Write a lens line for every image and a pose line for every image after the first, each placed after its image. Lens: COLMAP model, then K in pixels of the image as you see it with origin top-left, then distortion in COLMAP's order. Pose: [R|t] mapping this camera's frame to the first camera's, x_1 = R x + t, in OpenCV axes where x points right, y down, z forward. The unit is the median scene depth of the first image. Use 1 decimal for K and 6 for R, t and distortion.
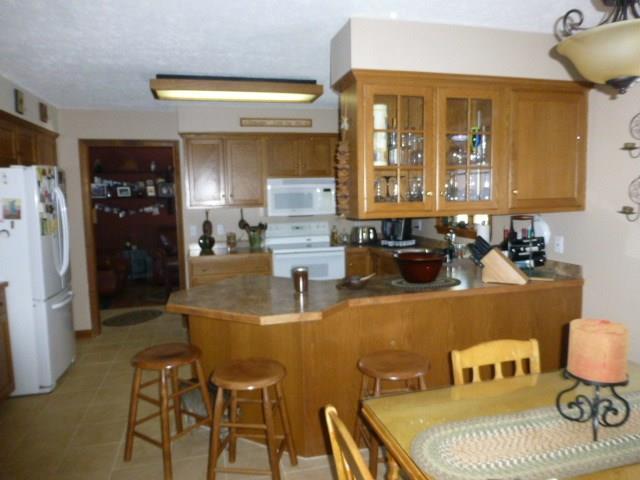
lens RADIAL K [[459.1, 0, 320.4], [0, 459.1, 239.7], [0, 0, 1]] dist [-0.024529, 0.000524]
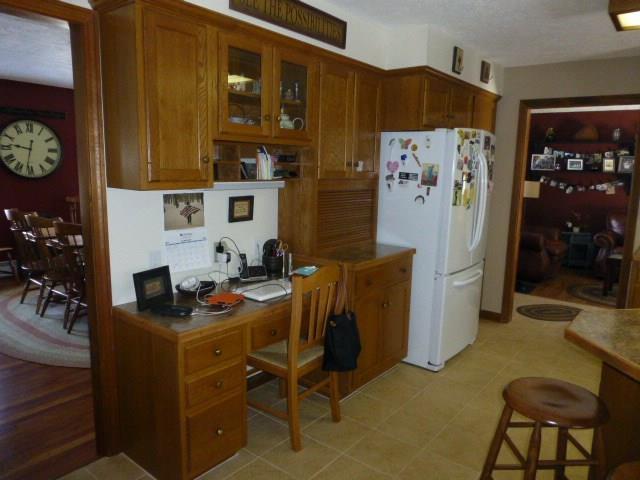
lens RADIAL K [[459.1, 0, 323.4], [0, 459.1, 242.7], [0, 0, 1]] dist [-0.024529, 0.000524]
pose [[0.600418, 0.165749, -0.782320, -0.026883], [-0.116130, 0.985986, 0.119772, -0.011686], [0.791209, 0.018938, 0.611253, 0.174066]]
